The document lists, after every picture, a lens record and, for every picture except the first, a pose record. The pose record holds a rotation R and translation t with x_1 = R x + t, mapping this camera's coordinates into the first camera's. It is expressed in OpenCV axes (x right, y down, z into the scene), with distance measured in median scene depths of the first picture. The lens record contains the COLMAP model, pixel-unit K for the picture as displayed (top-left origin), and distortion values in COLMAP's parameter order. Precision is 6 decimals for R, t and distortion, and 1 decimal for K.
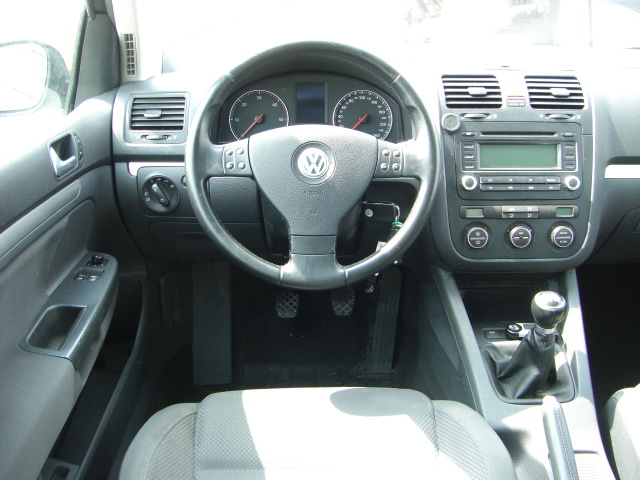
lens RADIAL K [[740.3, 0, 319.7], [0, 740.3, 238.2], [0, 0, 1]] dist [-0.136247, 0.000000]
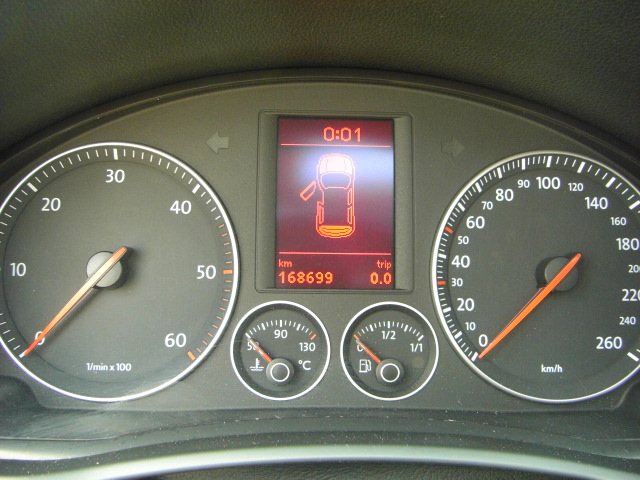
lens RADIAL K [[740.3, 0, 320.0], [0, 740.3, 240.1], [0, 0, 1]] dist [-0.136247, 0.000000]
pose [[0.999832, 0.014827, -0.010754, -0.014385], [-0.016019, 0.992540, -0.120861, -0.143543], [0.008882, 0.121013, 0.992611, 0.770740]]
